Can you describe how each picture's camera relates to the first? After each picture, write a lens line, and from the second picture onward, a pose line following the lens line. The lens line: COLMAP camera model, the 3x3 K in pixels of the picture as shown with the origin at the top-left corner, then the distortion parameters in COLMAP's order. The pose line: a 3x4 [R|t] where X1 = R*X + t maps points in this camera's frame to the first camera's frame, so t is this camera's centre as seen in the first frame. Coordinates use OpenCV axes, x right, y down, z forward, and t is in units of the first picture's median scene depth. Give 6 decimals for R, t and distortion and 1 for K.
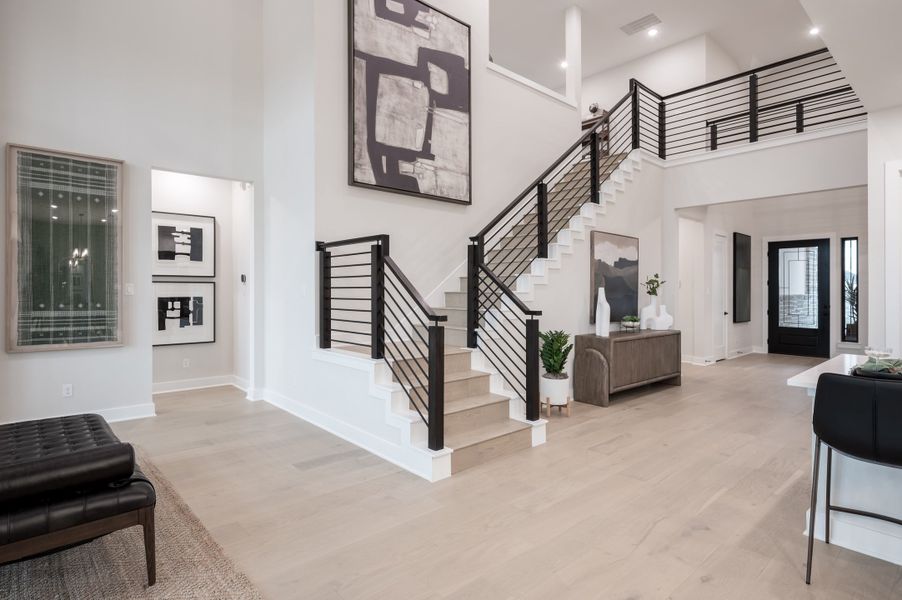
lens RADIAL K [[463.3, 0, 451.0], [0, 463.3, 300.0], [0, 0, 1]] dist [-0.001965, -0.000313]
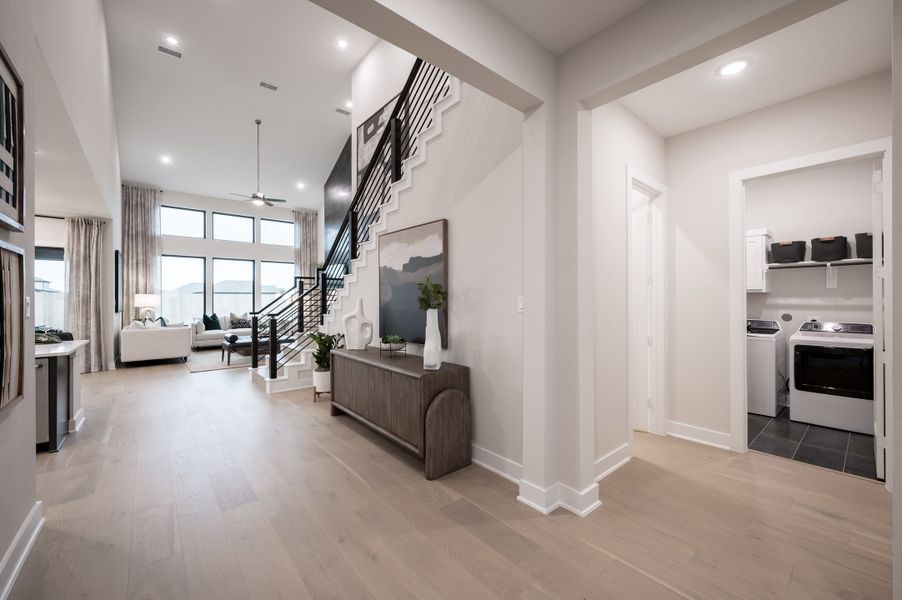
lens RADIAL K [[356.0, 0, 451.0], [0, 356.0, 300.0], [0, 0, 1]] dist [-0.000981, 0.000132]
pose [[-0.021001, -0.004008, -0.999771, 1.009288], [-0.018274, 0.999826, -0.003624, -0.022589], [0.999612, 0.018194, -0.021071, 1.154770]]
